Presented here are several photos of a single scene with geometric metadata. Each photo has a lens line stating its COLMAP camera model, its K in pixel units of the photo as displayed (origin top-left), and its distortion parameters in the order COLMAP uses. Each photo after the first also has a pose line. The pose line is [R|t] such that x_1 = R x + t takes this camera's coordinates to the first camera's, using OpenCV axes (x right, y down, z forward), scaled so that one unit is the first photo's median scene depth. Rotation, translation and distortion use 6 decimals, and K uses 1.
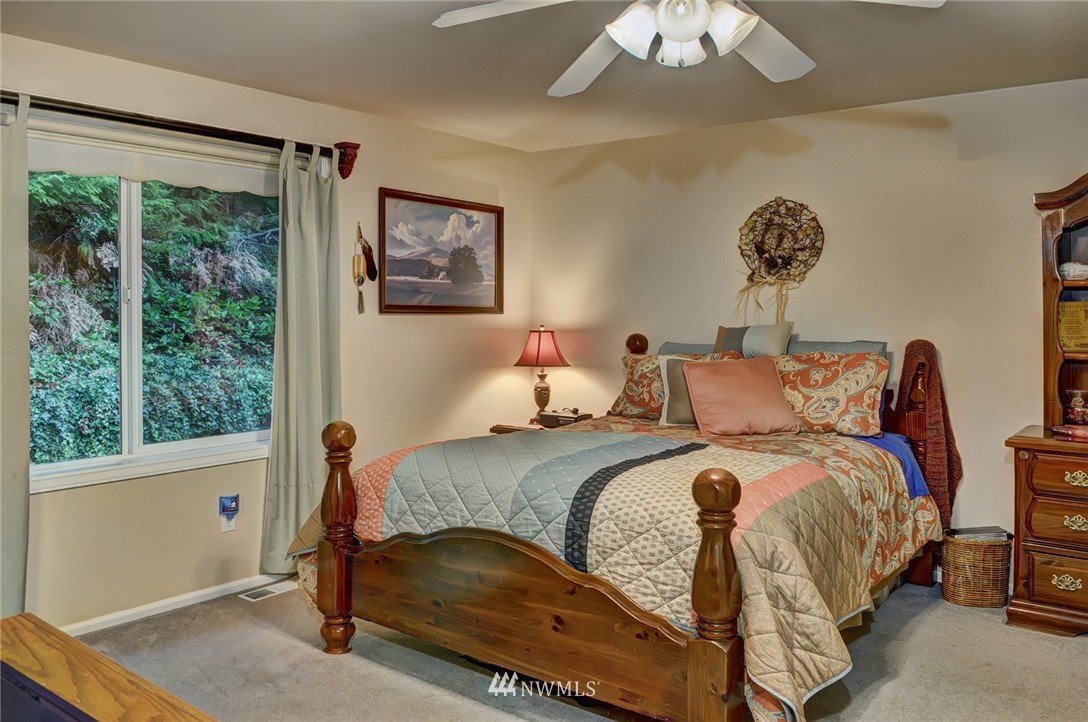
lens RADIAL K [[850.5, 0, 541.2], [0, 850.5, 352.6], [0, 0, 1]] dist [0.034393, -0.007470]
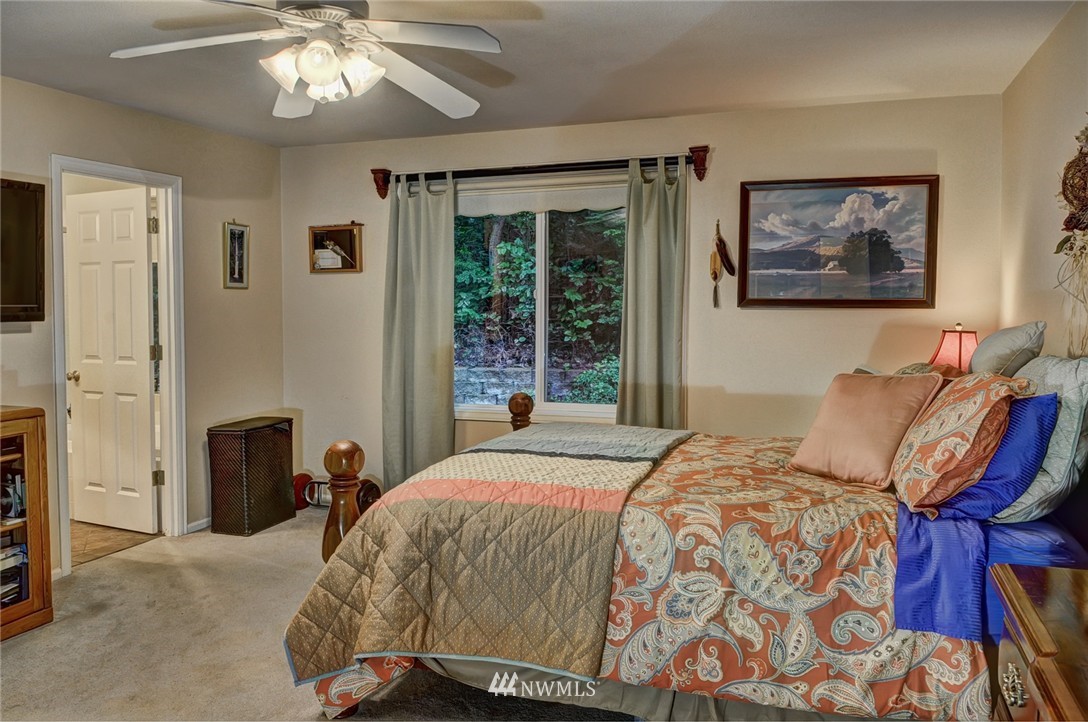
lens RADIAL K [[850.5, 0, 542.0], [0, 850.5, 364.9], [0, 0, 1]] dist [0.034393, -0.007470]
pose [[0.329329, 0.065292, -0.941955, 0.663411], [-0.048208, 0.997468, 0.052285, -0.018845], [0.942984, 0.028191, 0.331642, 0.427766]]
